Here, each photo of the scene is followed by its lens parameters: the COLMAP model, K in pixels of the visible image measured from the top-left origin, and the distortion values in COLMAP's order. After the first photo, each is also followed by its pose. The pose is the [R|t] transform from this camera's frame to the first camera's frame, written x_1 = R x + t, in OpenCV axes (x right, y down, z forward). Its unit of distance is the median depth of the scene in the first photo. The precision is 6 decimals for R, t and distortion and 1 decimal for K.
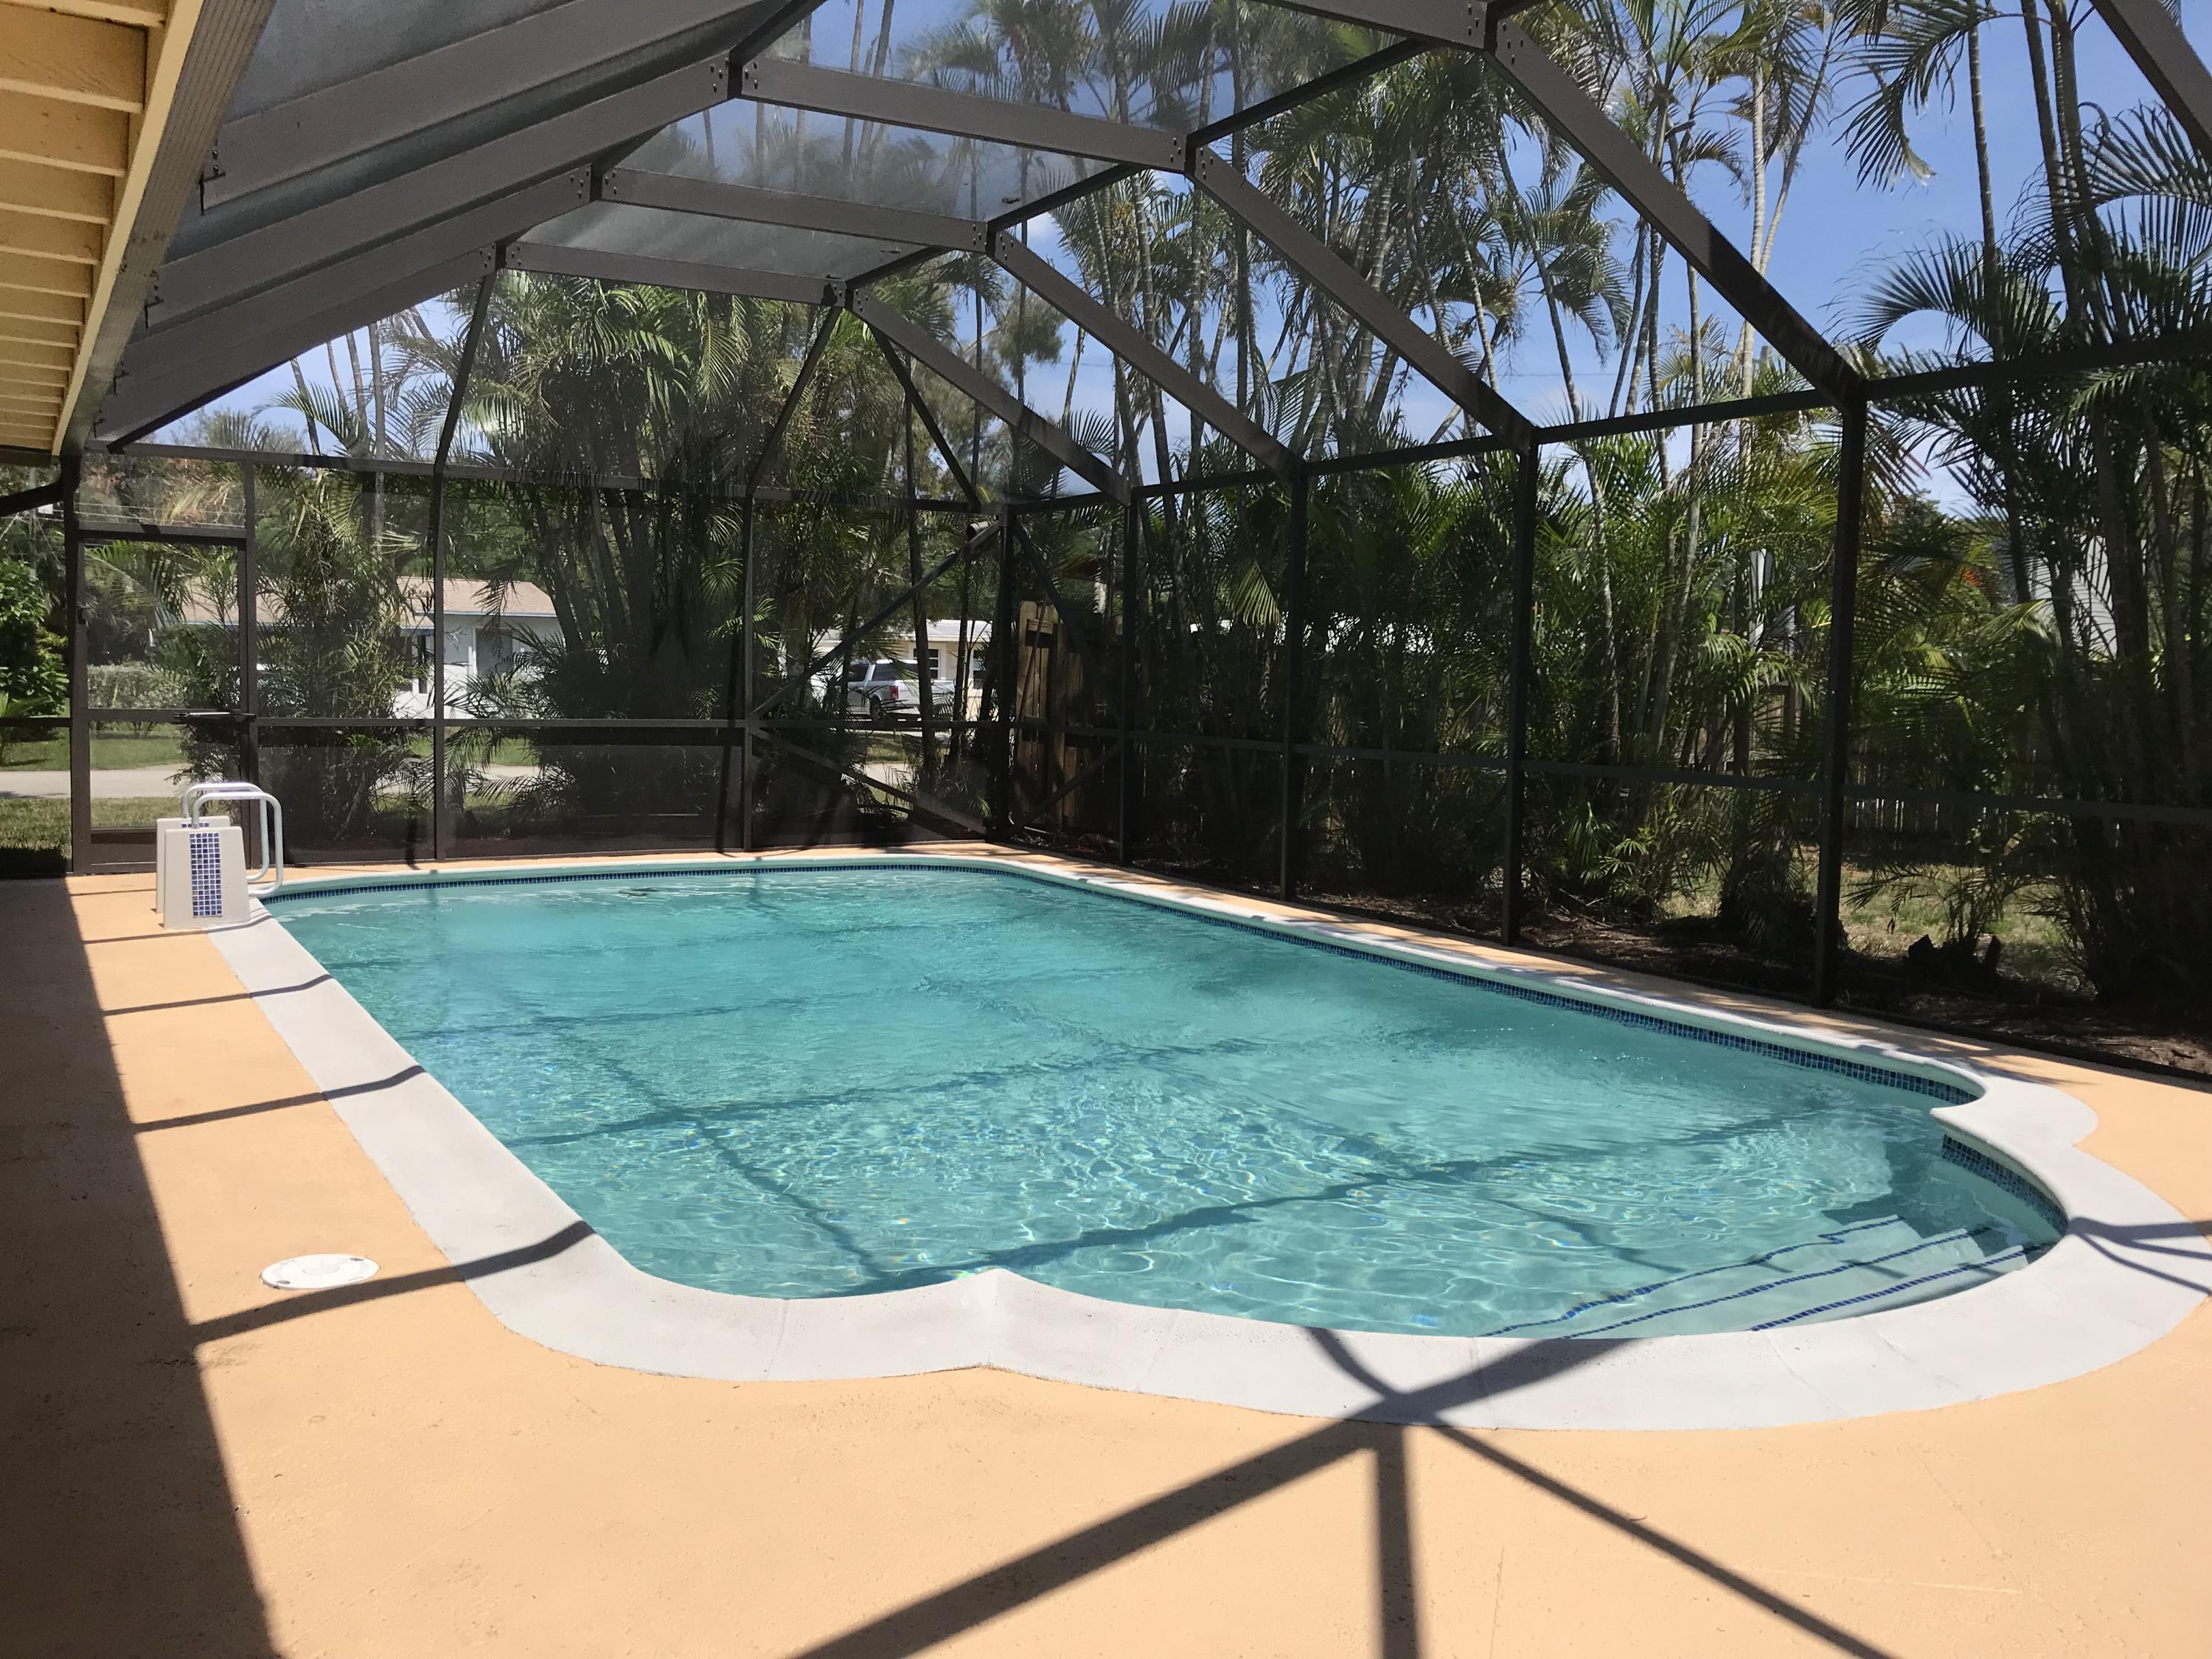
lens RADIAL K [[1801.0, 0, 1106.0], [0, 1801.0, 829.5], [0, 0, 1]] dist [0.007238, 0.005280]
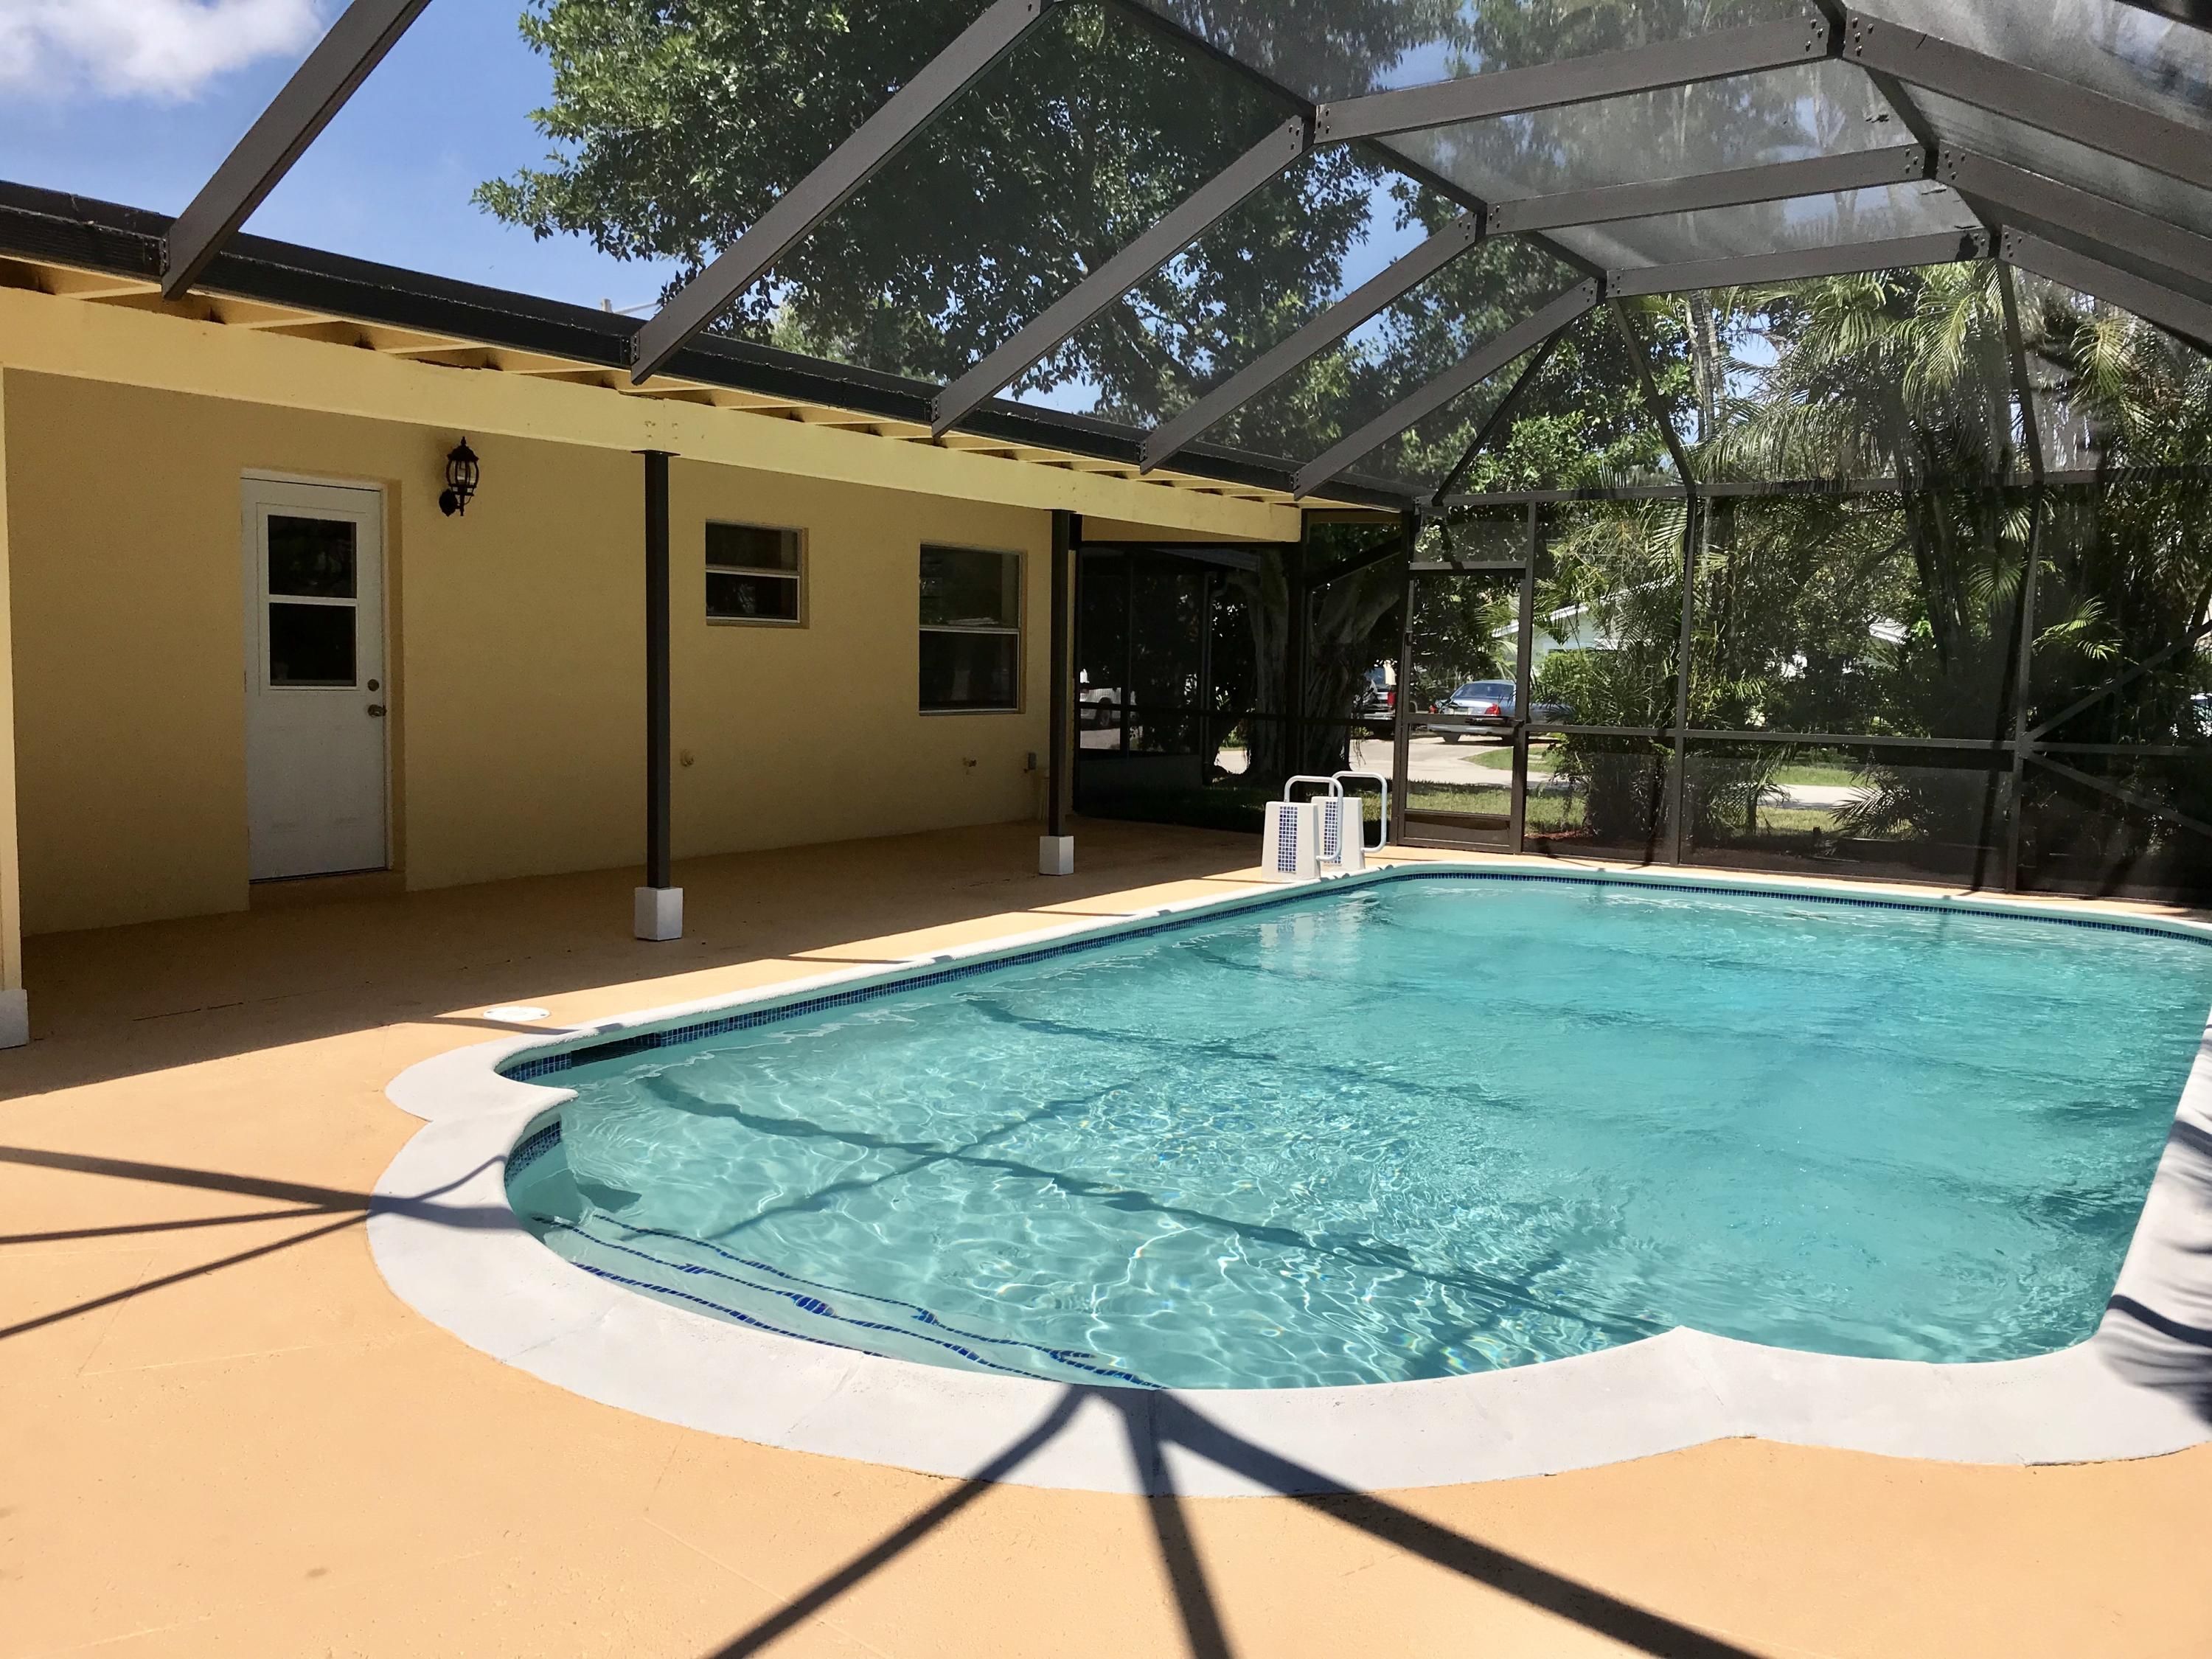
lens RADIAL K [[1836.4, 0, 1106.0], [0, 1836.4, 829.5], [0, 0, 1]] dist [0.000598, -0.000106]
pose [[0.423075, 0.068962, -0.903467, 0.442543], [-0.084428, 0.995762, 0.036471, -0.014356], [0.902153, 0.060848, 0.427104, 0.243031]]
